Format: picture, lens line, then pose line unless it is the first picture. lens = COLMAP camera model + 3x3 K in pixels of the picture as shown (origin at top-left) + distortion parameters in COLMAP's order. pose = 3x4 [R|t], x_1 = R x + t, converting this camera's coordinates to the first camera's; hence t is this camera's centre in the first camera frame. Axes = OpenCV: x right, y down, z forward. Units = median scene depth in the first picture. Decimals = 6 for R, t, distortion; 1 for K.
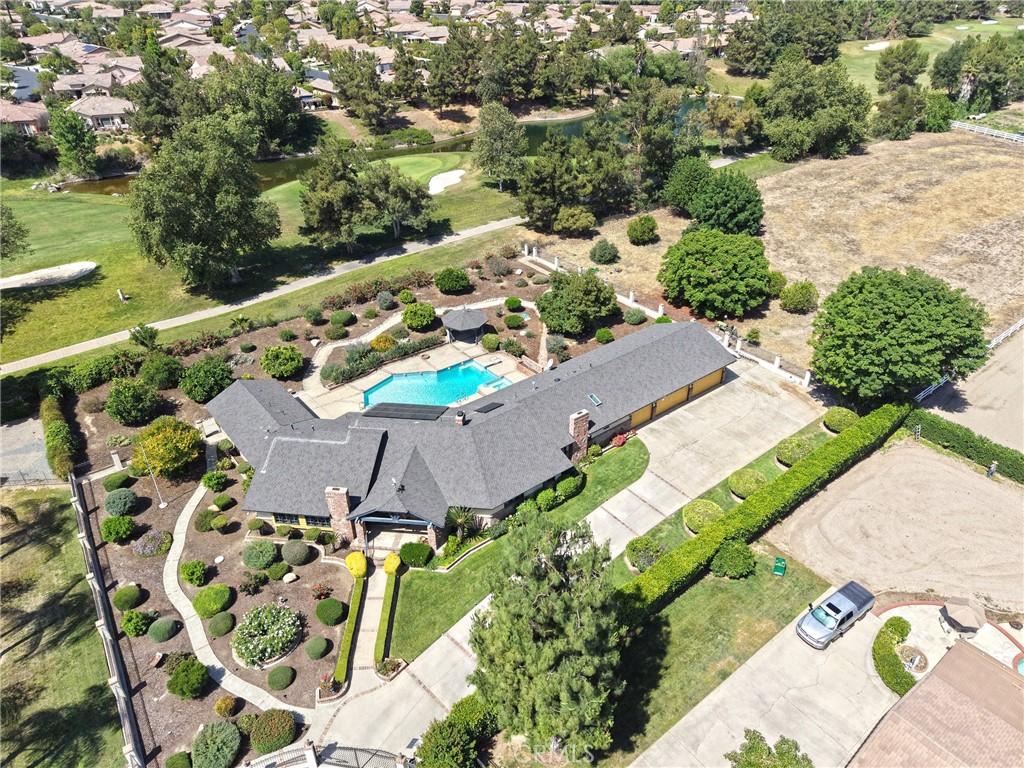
lens RADIAL K [[682.6, 0, 512.0], [0, 682.6, 384.0], [0, 0, 1]] dist [0.043635, -0.052457]
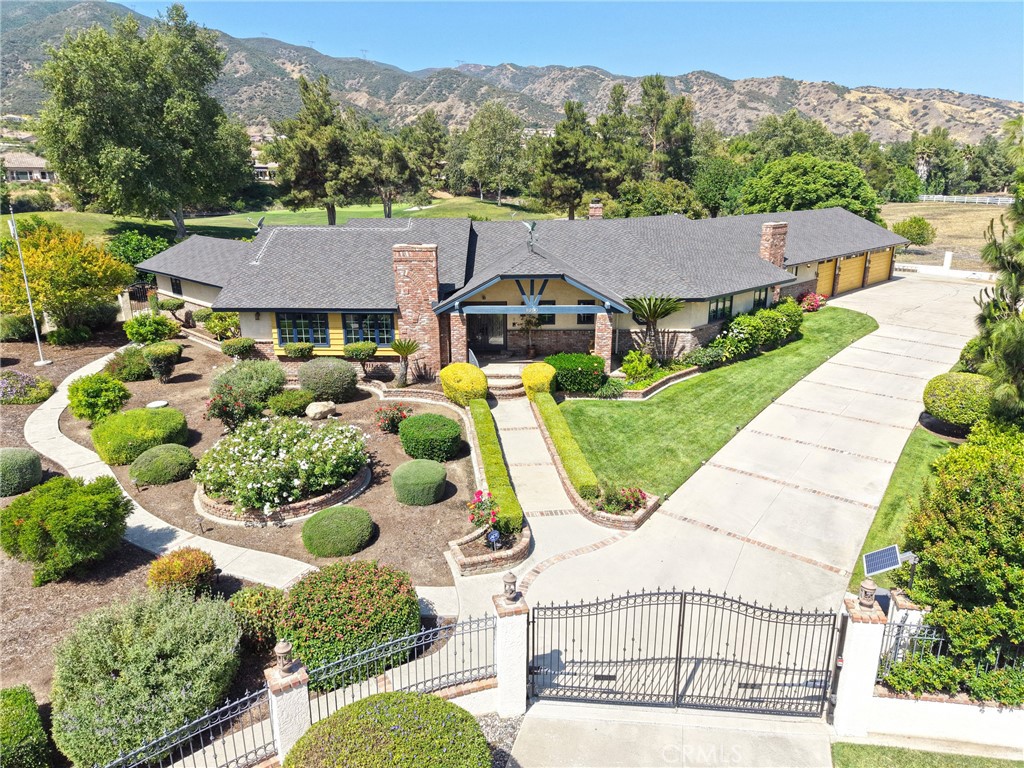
lens RADIAL K [[685.2, 0, 512.0], [0, 685.2, 384.0], [0, 0, 1]] dist [0.026214, -0.025693]
pose [[0.993762, -0.025976, 0.108459, -0.135351], [0.053067, 0.965484, -0.254998, 0.214231], [-0.098091, 0.259162, 0.960840, 0.299096]]
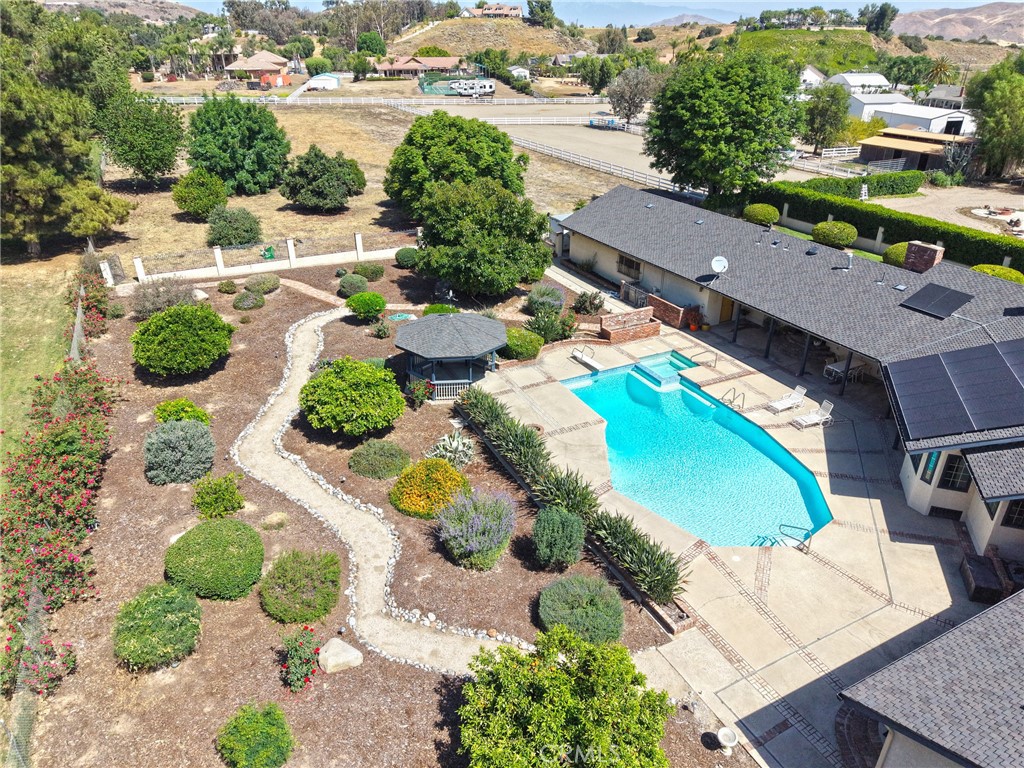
lens RADIAL K [[689.4, 0, 512.0], [0, 689.4, 384.0], [0, 0, 1]] dist [0.013890, -0.008898]
pose [[0.198762, -0.433859, 0.878784, -0.390422], [0.513444, 0.809868, 0.283705, -0.151093], [-0.834787, 0.394817, 0.383733, 0.730527]]
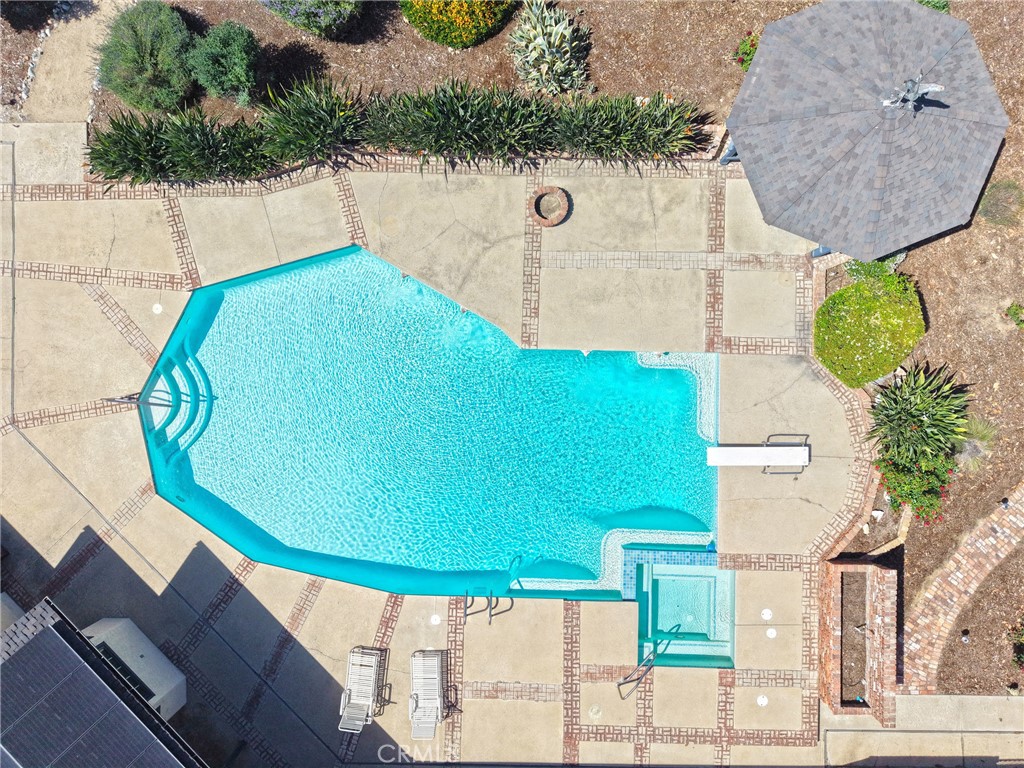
lens RADIAL K [[685.2, 0, 512.0], [0, 685.2, 384.0], [0, 0, 1]] dist [0.026214, -0.025693]
pose [[0.785825, 0.618413, -0.006690, -0.085981], [-0.322605, 0.419120, 0.848684, -0.166953], [0.527641, -0.664759, 0.528858, 0.722037]]
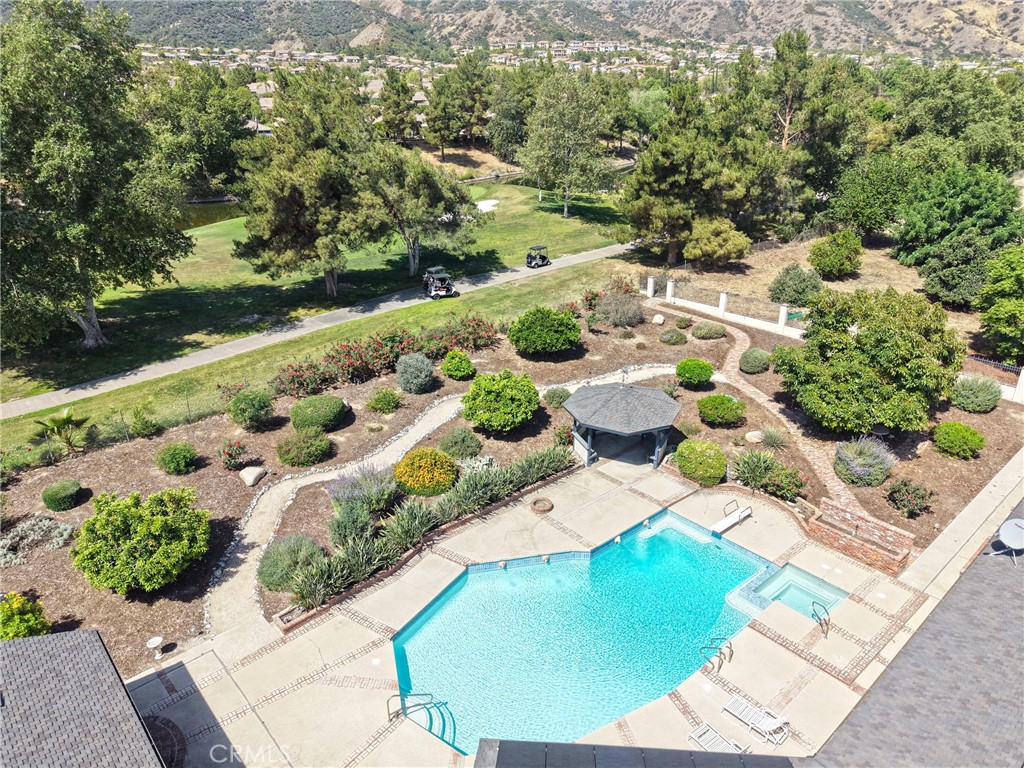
lens RADIAL K [[689.4, 0, 512.0], [0, 689.4, 384.0], [0, 0, 1]] dist [0.013890, -0.008898]
pose [[0.998397, -0.020291, 0.052845, -0.139727], [0.027955, 0.988504, -0.148587, -0.043382], [-0.049222, 0.149826, 0.987486, 0.524530]]
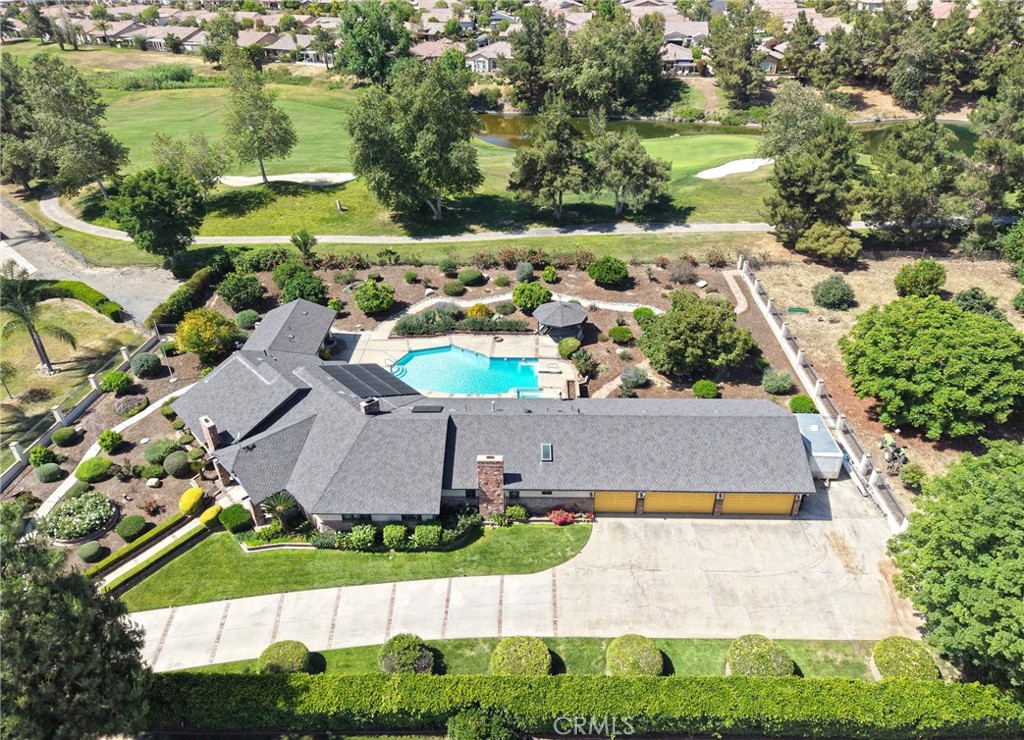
lens RADIAL K [[670.8, 0, 512.0], [0, 670.8, 370.0], [0, 0, 1]] dist [0.042052, -0.042550]
pose [[0.768982, 0.342288, -0.539913, 0.322803], [-0.330534, 0.935810, 0.122503, -0.099754], [0.547187, 0.084257, 0.832759, 0.237399]]
